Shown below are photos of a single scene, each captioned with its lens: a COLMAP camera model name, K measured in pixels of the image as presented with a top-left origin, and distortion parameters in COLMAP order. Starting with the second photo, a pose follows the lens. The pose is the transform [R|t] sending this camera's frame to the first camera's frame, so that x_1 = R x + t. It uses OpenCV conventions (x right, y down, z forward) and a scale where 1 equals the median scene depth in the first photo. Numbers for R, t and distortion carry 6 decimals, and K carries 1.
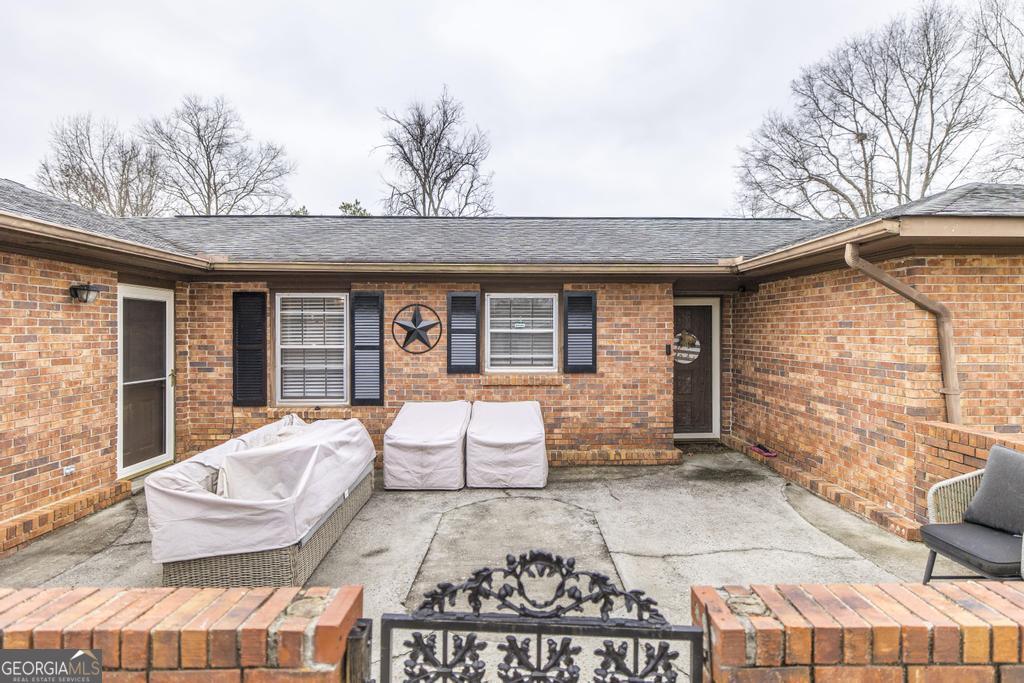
lens RADIAL K [[522.3, 0, 515.0], [0, 522.3, 336.1], [0, 0, 1]] dist [0.001218, 0.000401]
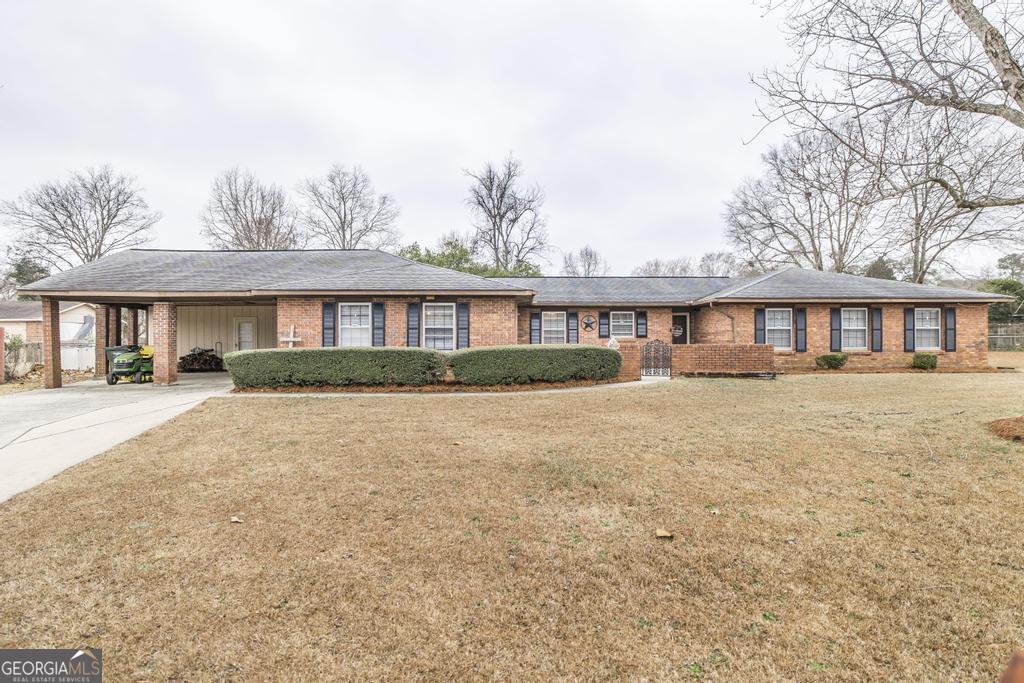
lens RADIAL K [[522.3, 0, 516.7], [0, 522.3, 342.4], [0, 0, 1]] dist [0.001218, 0.000401]
pose [[0.999910, -0.001997, -0.013273, -0.560411], [0.002078, 0.999979, 0.006088, 0.077145], [0.013260, -0.006115, 0.999893, -2.045319]]
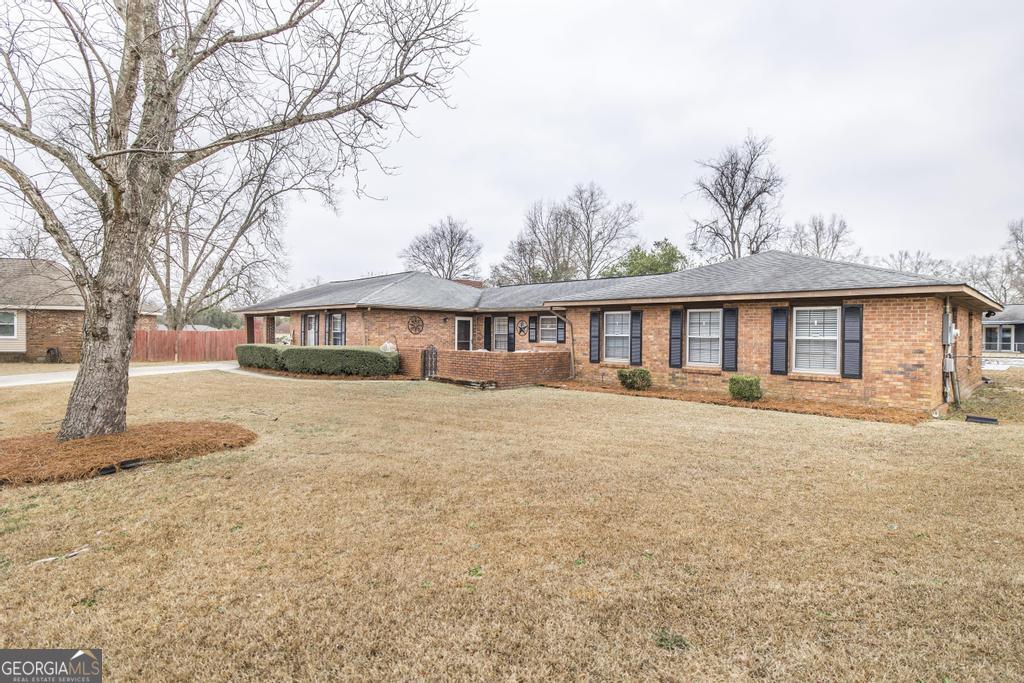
lens RADIAL K [[522.3, 0, 518.1], [0, 522.3, 335.6], [0, 0, 1]] dist [0.001218, 0.000401]
pose [[0.694220, 0.011727, -0.719667, 2.032380], [-0.015425, 0.999880, 0.001414, 0.027911], [0.719597, 0.010119, 0.694318, -1.195775]]
